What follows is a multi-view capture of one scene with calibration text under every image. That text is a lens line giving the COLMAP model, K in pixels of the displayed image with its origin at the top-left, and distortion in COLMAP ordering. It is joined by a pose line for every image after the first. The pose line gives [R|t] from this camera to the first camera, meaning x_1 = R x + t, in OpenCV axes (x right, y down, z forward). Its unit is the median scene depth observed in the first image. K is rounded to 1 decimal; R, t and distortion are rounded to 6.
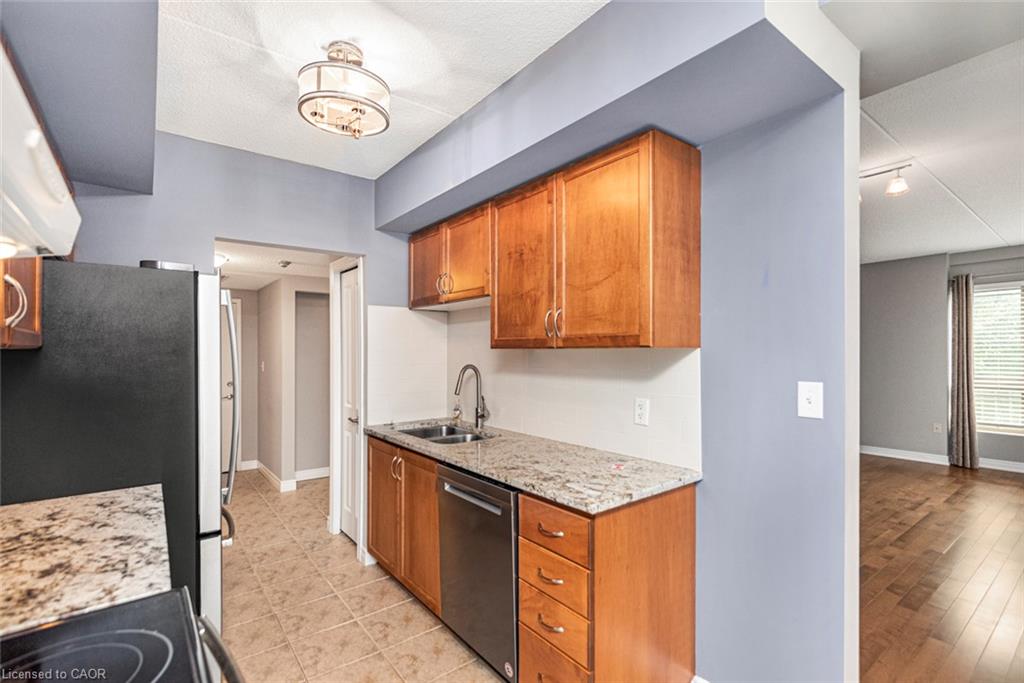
lens RADIAL K [[480.3, 0, 518.7], [0, 480.3, 344.1], [0, 0, 1]] dist [0.027324, -0.000286]
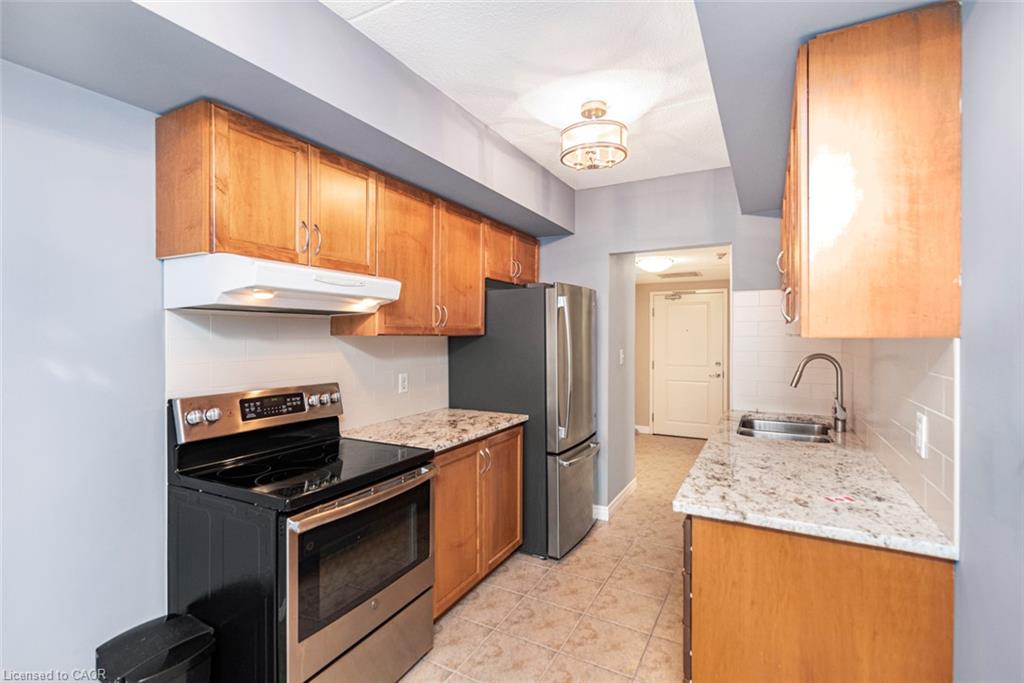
lens RADIAL K [[481.1, 0, 505.5], [0, 481.1, 335.3], [0, 0, 1]] dist [0.004313, 0.001038]
pose [[0.395967, 0.006932, -0.918239, 0.580095], [0.010099, 0.999878, 0.011903, -0.006211], [0.918209, -0.013987, 0.395849, 0.210844]]
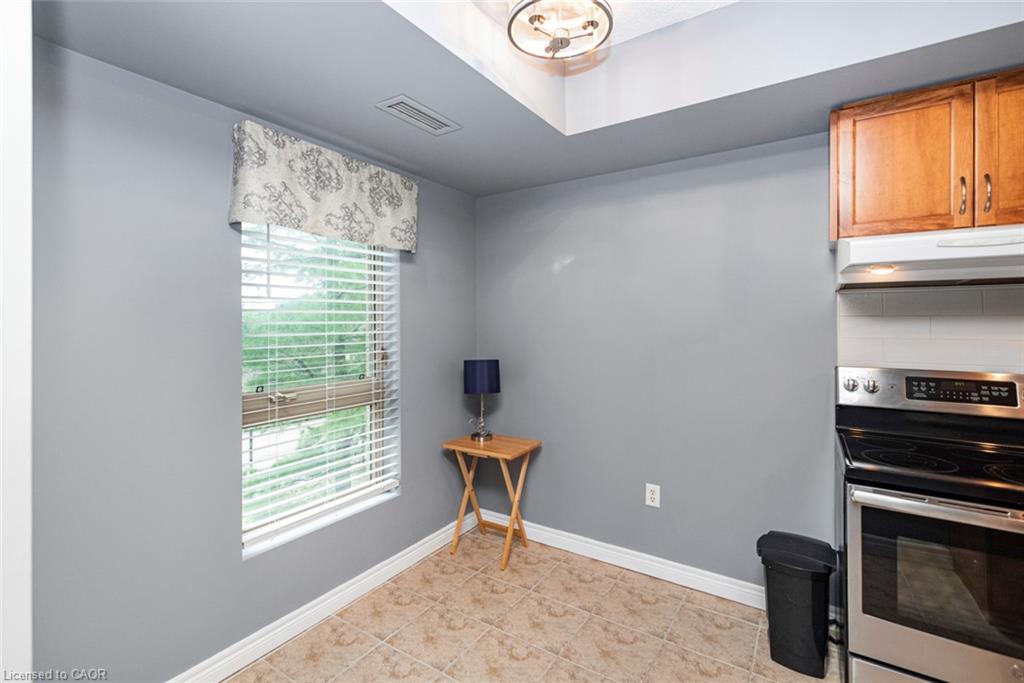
lens RADIAL K [[469.5, 0, 509.9], [0, 469.5, 319.0], [0, 0, 1]] dist [0.014510, -0.000531]
pose [[-0.946248, 0.006169, -0.323383, 0.539798], [0.011517, 0.999827, -0.014624, 0.015523], [0.323236, -0.017562, -0.946155, 0.660073]]
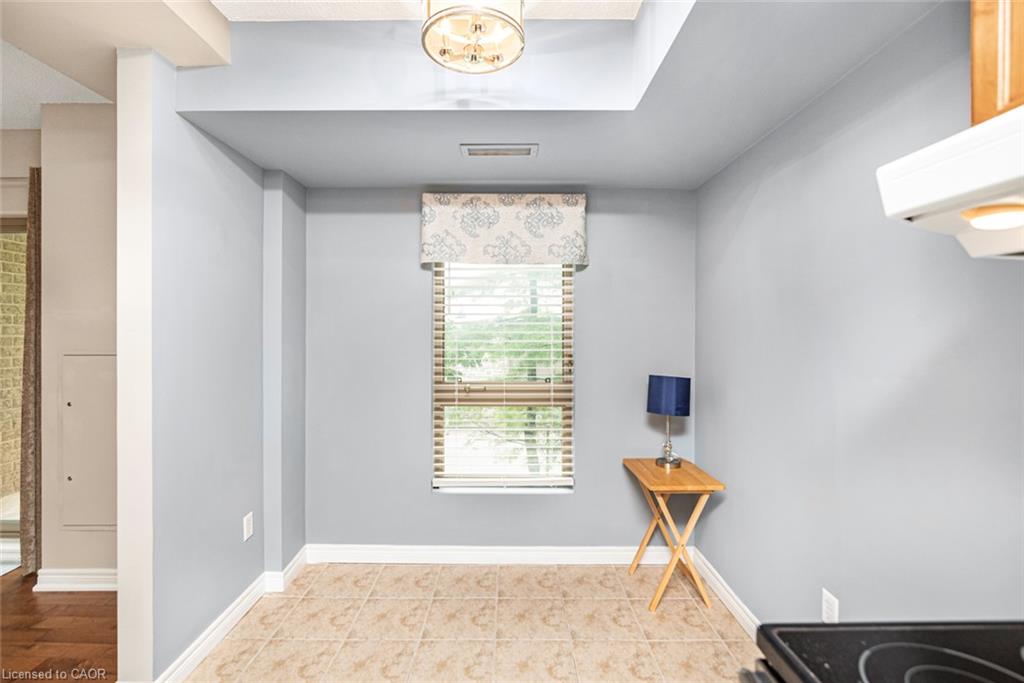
lens RADIAL K [[468.5, 0, 511.3], [0, 468.5, 331.5], [0, 0, 1]] dist [-0.047511, 0.000126]
pose [[-0.786235, -0.003135, 0.617919, -0.160944], [-0.006179, 0.999977, -0.002788, 0.005766], [-0.617896, -0.006010, -0.786237, 0.539911]]
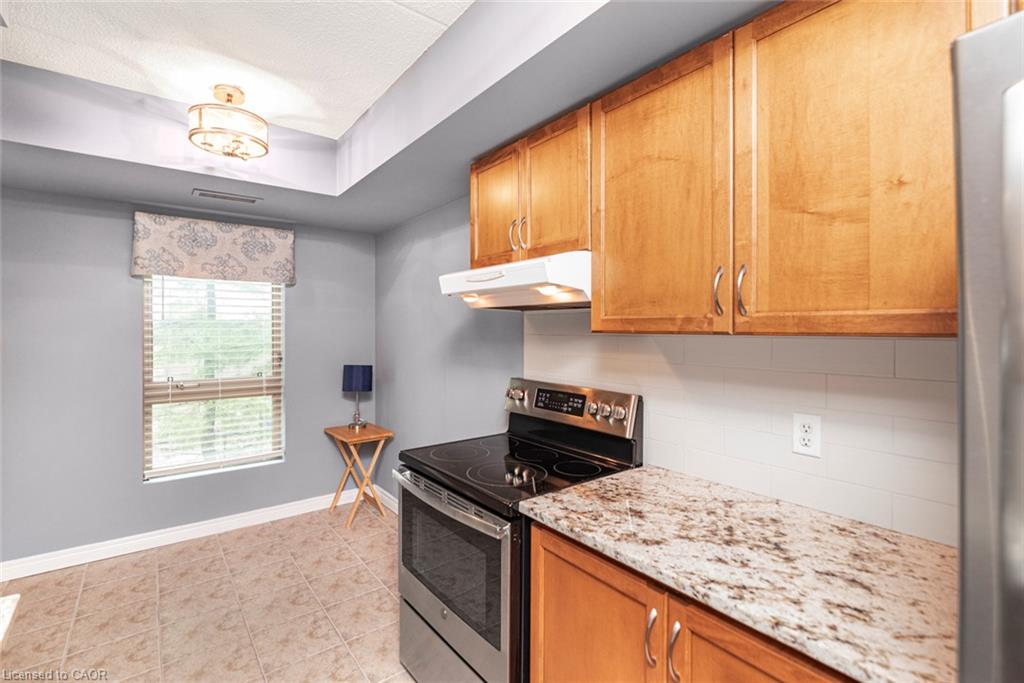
lens RADIAL K [[466.3, 0, 510.5], [0, 466.3, 327.0], [0, 0, 1]] dist [-0.001388, -0.000344]
pose [[-0.999979, 0.005623, 0.003316, -0.299720], [0.005571, 0.999865, -0.015432, 0.004208], [-0.003402, -0.015413, -0.999875, 1.021748]]
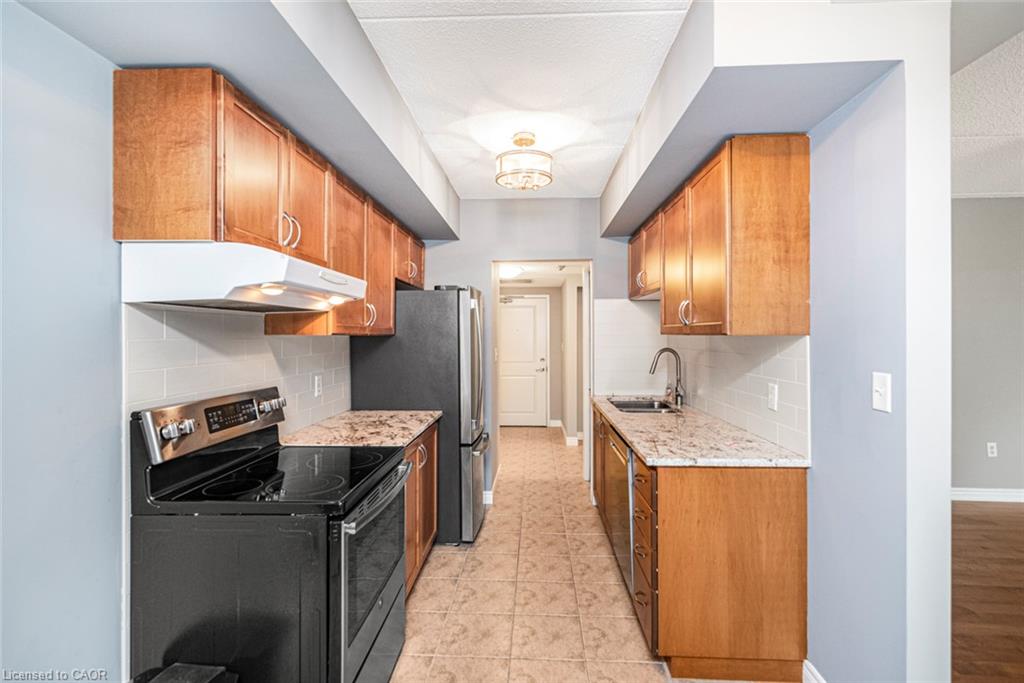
lens RADIAL K [[486.5, 0, 515.0], [0, 486.5, 329.5], [0, 0, 1]] dist [0.001123, -0.000386]
pose [[0.765215, -0.002399, -0.643770, 0.462461], [0.005799, 0.999978, 0.003167, -0.008363], [0.643749, -0.006156, 0.765212, -0.134181]]
